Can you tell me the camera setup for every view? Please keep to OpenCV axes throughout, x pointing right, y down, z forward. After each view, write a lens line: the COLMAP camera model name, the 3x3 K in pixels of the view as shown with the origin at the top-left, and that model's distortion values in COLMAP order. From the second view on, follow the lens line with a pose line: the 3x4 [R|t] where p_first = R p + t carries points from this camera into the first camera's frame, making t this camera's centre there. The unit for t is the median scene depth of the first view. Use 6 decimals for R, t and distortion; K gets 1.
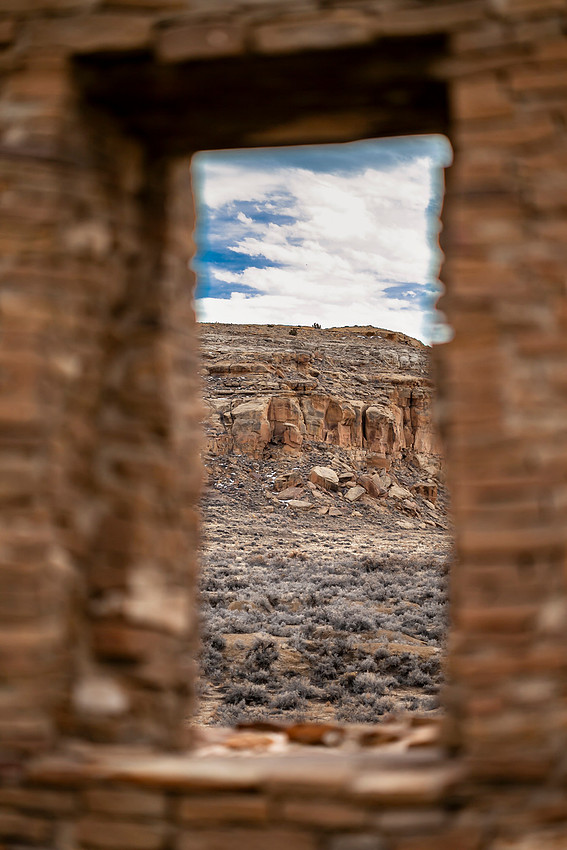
lens RADIAL K [[2443.5, 0, 282.8], [0, 2443.5, 425.9], [0, 0, 1]] dist [-0.372287, 0.000000]
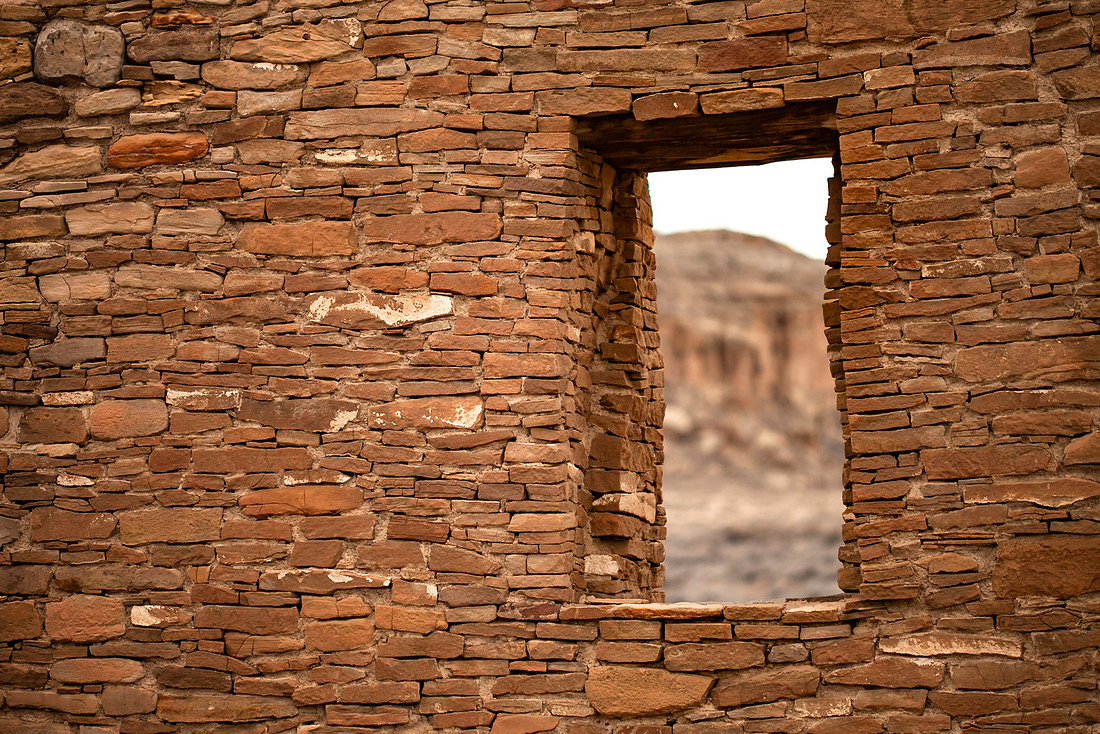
lens RADIAL K [[3162.2, 0, 550.4], [0, 3162.2, 366.6], [0, 0, 1]] dist [-0.372287, 0.000000]
pose [[0.999256, -0.032574, -0.020659, -0.064234], [0.032621, 0.999466, 0.001964, -0.008499], [0.020584, -0.002637, 0.999785, -0.851287]]
